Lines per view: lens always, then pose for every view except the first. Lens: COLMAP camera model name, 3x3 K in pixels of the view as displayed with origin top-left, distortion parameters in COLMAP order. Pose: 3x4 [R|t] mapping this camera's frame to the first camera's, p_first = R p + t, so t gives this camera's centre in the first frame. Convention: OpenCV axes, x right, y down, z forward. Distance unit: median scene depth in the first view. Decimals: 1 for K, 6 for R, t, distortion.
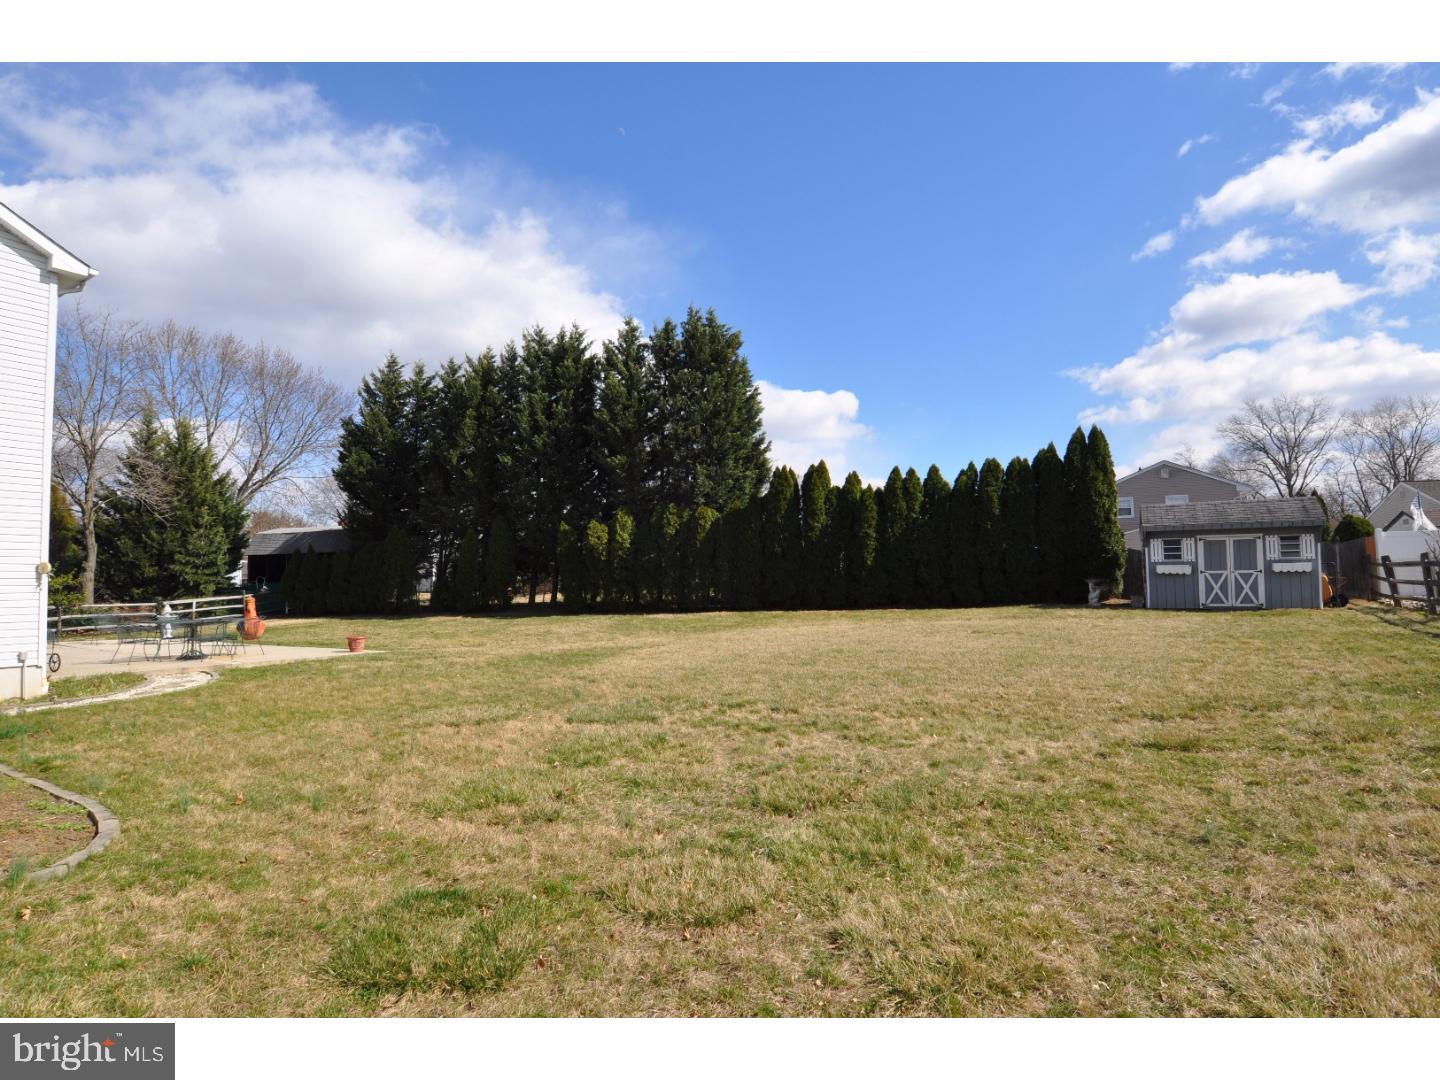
lens RADIAL K [[745.0, 0, 720.0], [0, 745.0, 540.0], [0, 0, 1]] dist [0.067178, -0.076105]
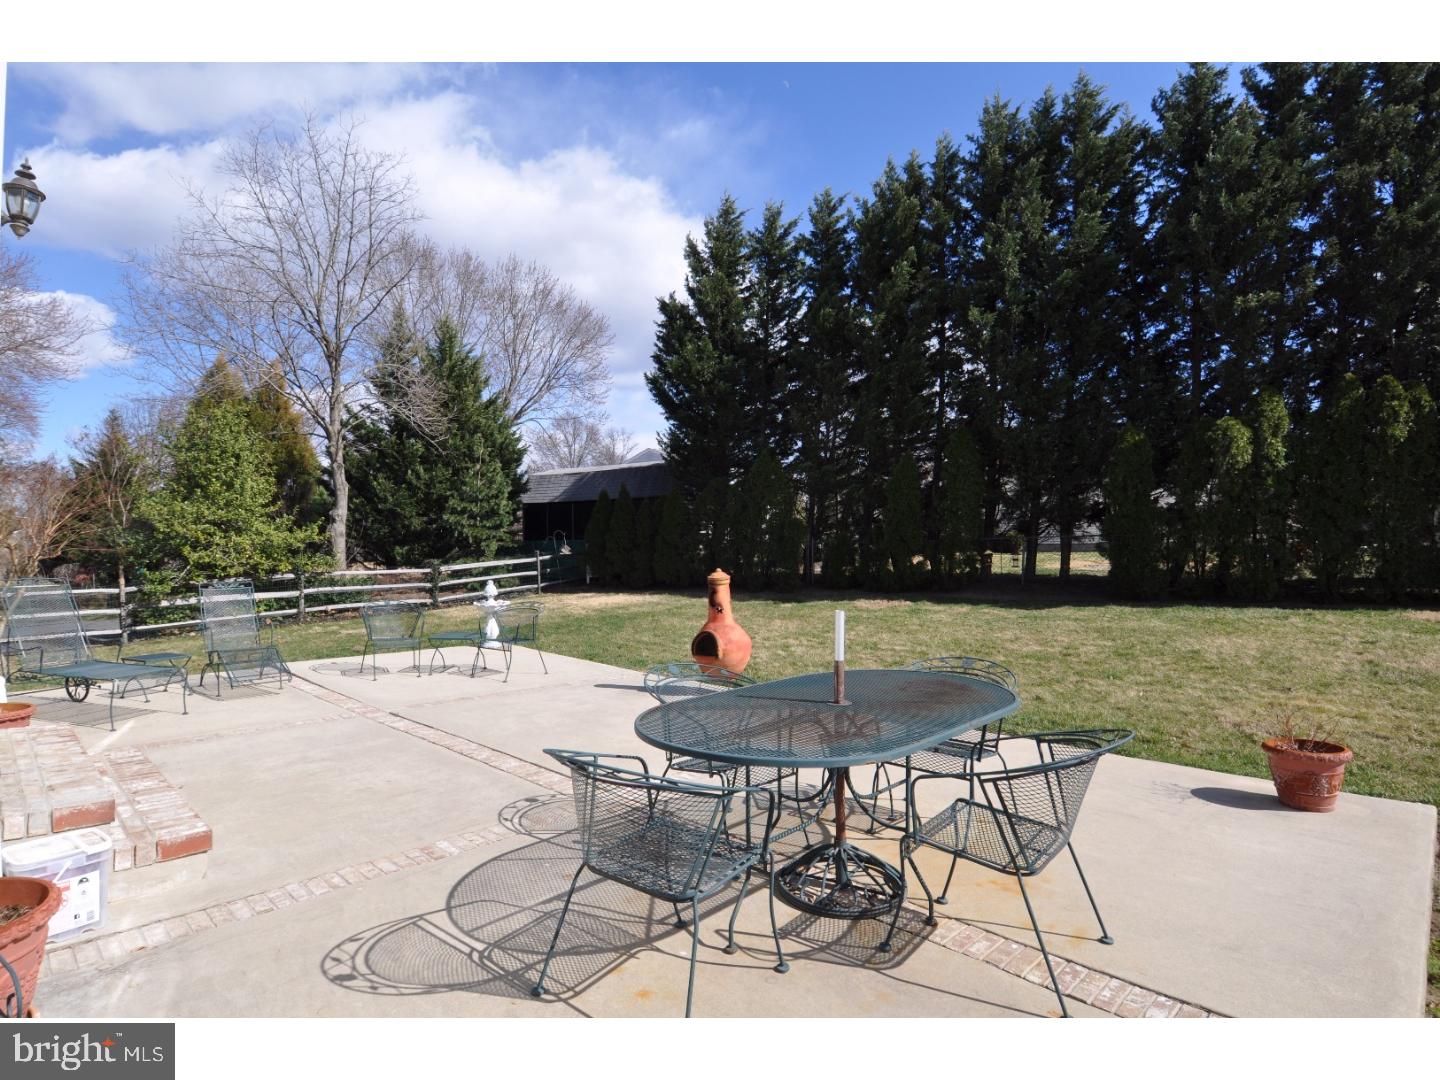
lens RADIAL K [[745.0, 0, 720.0], [0, 745.0, 540.0], [0, 0, 1]] dist [0.067178, -0.076105]
pose [[0.976017, 0.010008, -0.217466, -0.326141], [0.002146, 0.998452, 0.055584, 0.019121], [0.217685, -0.054718, 0.974484, 0.375829]]
